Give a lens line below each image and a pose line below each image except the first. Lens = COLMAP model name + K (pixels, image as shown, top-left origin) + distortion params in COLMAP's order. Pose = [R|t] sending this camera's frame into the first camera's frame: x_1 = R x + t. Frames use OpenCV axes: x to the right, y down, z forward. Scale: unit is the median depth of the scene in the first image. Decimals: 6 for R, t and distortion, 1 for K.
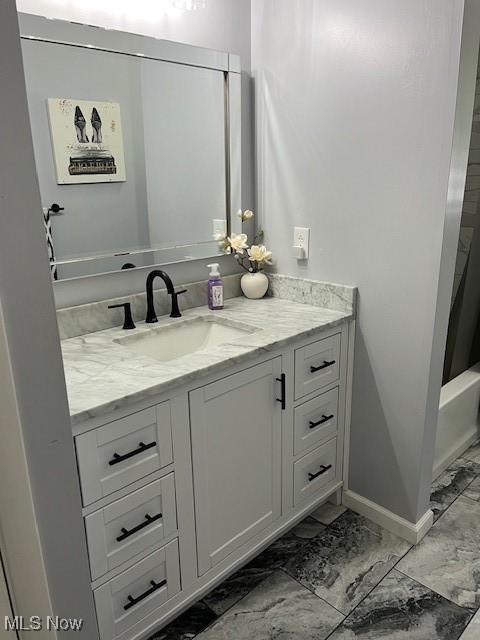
lens RADIAL K [[491.4, 0, 240.0], [0, 491.4, 320.0], [0, 0, 1]] dist [0.066952, -0.098179]
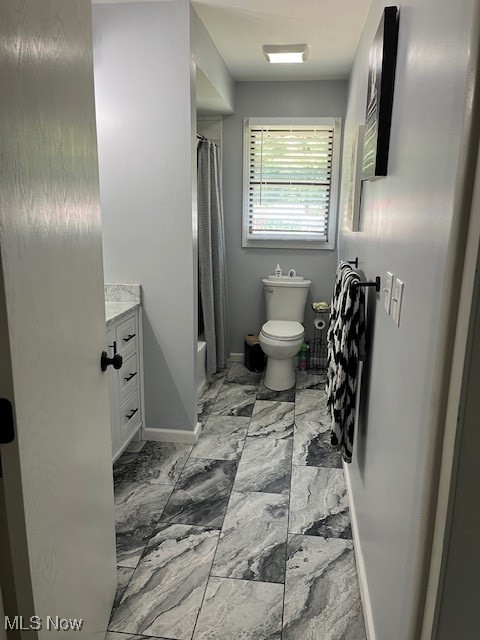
lens RADIAL K [[491.4, 0, 240.0], [0, 491.4, 320.0], [0, 0, 1]] dist [0.066952, -0.098179]
pose [[0.793502, -0.112515, 0.598076, -0.480619], [0.147773, 0.988971, -0.010005, 0.110645], [-0.590354, 0.096318, 0.801377, -0.421529]]
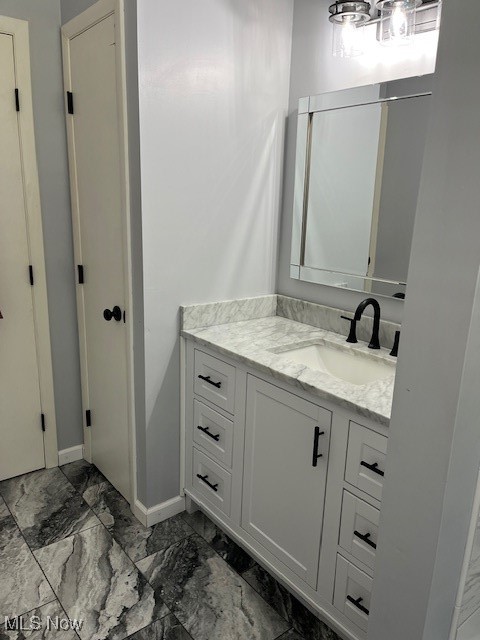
lens RADIAL K [[458.6, 0, 240.0], [0, 458.6, 320.0], [0, 0, 1]] dist [0.063914, -0.122517]
pose [[-0.096418, 0.254451, -0.962267, 0.817908], [-0.313435, 0.909824, 0.271989, -0.240398], [0.944702, 0.327833, -0.007970, 0.770060]]
